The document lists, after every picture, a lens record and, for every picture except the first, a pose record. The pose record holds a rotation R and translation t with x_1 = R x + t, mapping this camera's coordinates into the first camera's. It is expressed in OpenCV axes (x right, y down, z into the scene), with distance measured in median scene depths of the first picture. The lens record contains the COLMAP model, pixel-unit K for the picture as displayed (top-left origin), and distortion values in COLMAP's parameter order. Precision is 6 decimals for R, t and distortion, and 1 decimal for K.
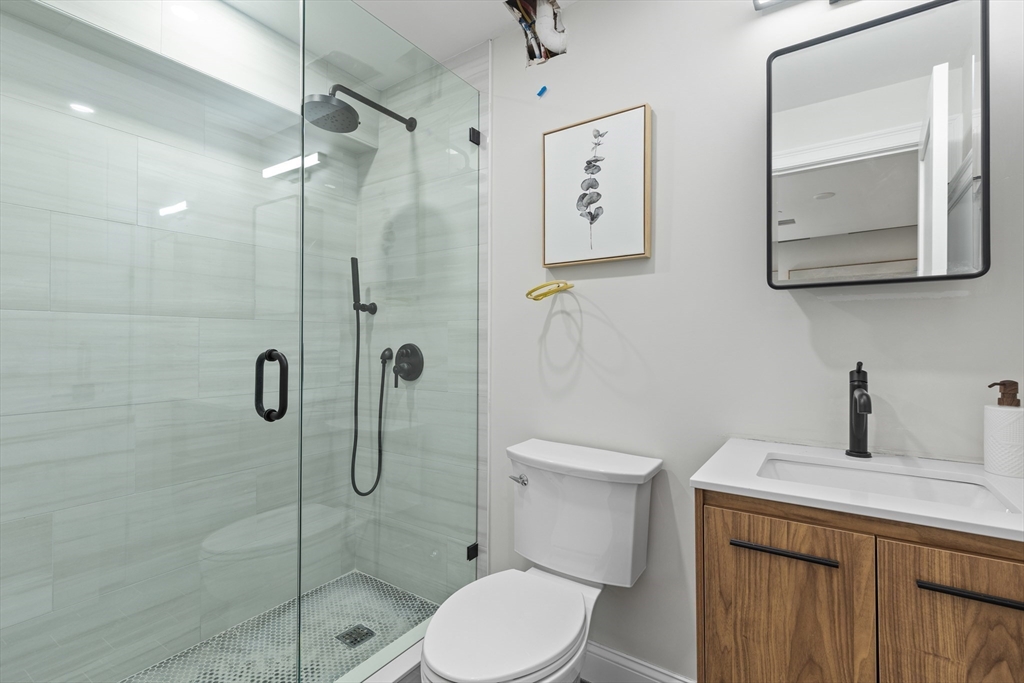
lens RADIAL K [[466.7, 0, 472.0], [0, 466.7, 339.6], [0, 0, 1]] dist [0.003770, -0.000560]
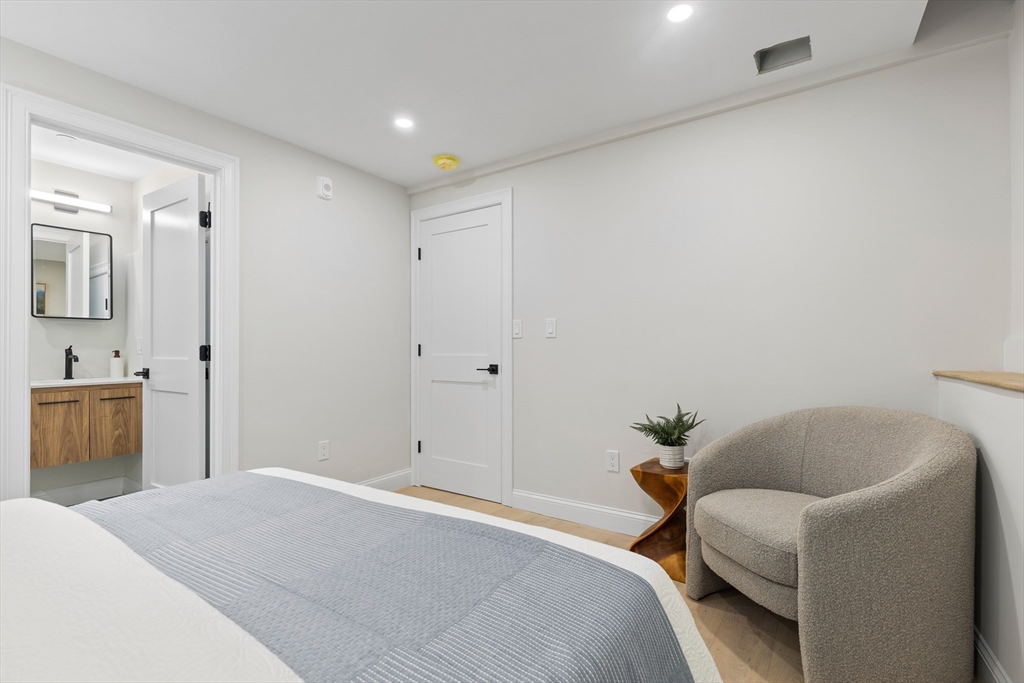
lens RADIAL K [[466.7, 0, 562.3], [0, 466.7, 349.1], [0, 0, 1]] dist [0.003770, -0.000560]
pose [[-0.097283, -0.003111, 0.995252, -1.742907], [-0.006068, 0.999978, 0.002533, 0.033623], [-0.995238, -0.005793, -0.097300, -1.292031]]
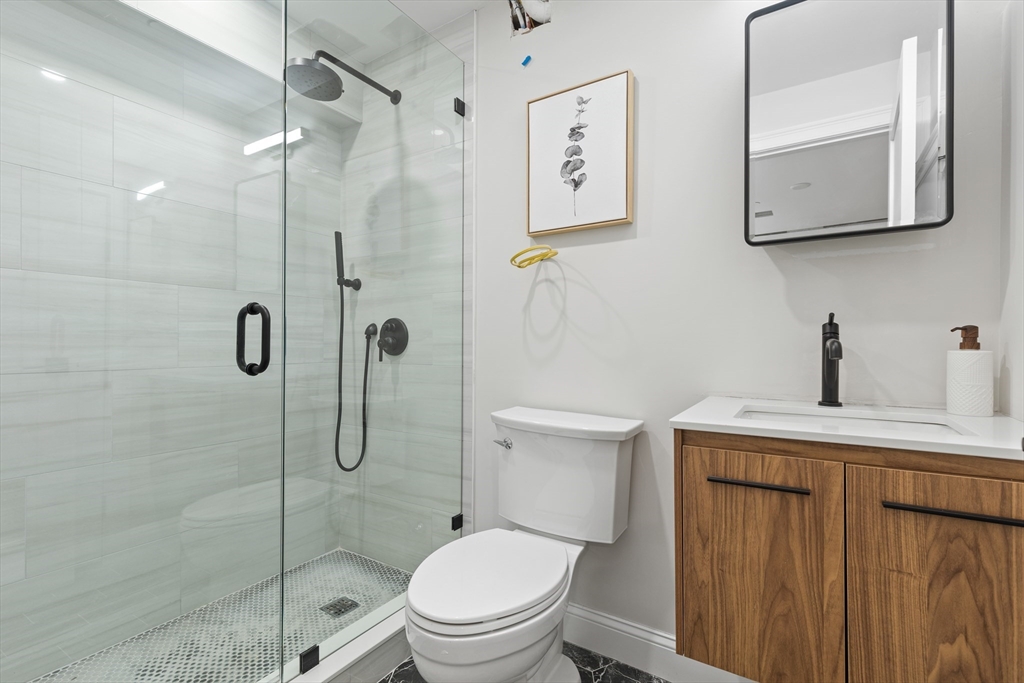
lens RADIAL K [[466.7, 0, 473.9], [0, 466.7, 345.2], [0, 0, 1]] dist [0.003770, -0.000560]
pose [[0.999366, 0.000491, 0.035613, 0.001538], [-0.000712, 0.999981, 0.006194, 0.084232], [-0.035609, -0.006215, 0.999346, -0.003716]]
